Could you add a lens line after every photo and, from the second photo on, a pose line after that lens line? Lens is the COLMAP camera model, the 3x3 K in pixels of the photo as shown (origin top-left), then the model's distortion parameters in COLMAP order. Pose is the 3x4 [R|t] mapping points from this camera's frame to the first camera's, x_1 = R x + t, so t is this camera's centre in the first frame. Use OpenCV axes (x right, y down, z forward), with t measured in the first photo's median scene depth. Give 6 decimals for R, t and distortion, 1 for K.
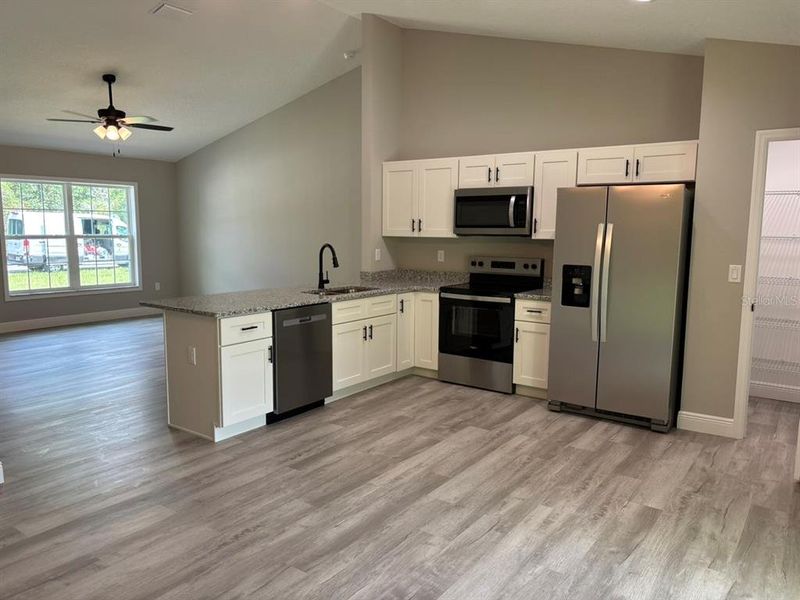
lens RADIAL K [[607.9, 0, 392.6], [0, 607.9, 302.7], [0, 0, 1]] dist [0.039085, -0.013259]
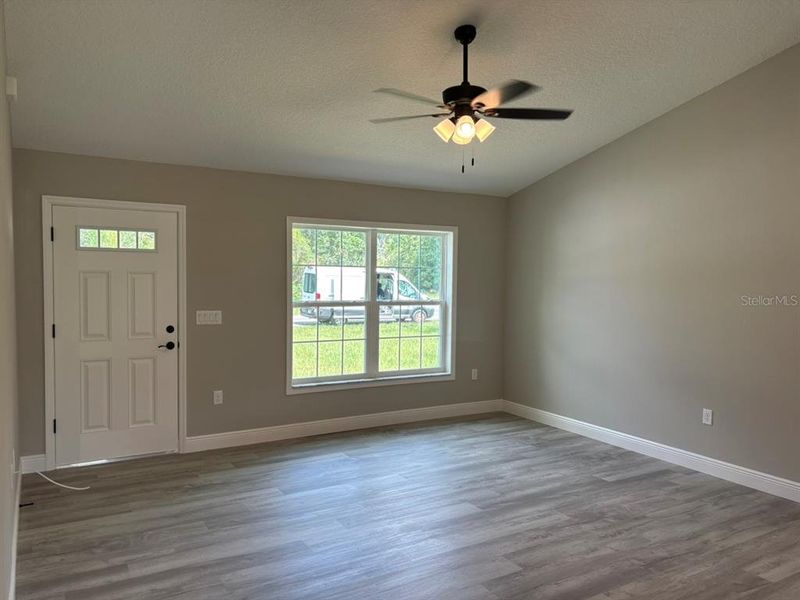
lens RADIAL K [[607.9, 0, 395.6], [0, 607.9, 303.5], [0, 0, 1]] dist [0.039085, -0.013259]
pose [[0.918132, 0.025082, -0.395480, -0.204803], [-0.058105, 0.995729, -0.071745, -0.054557], [0.391991, 0.088851, 0.915668, 0.341122]]
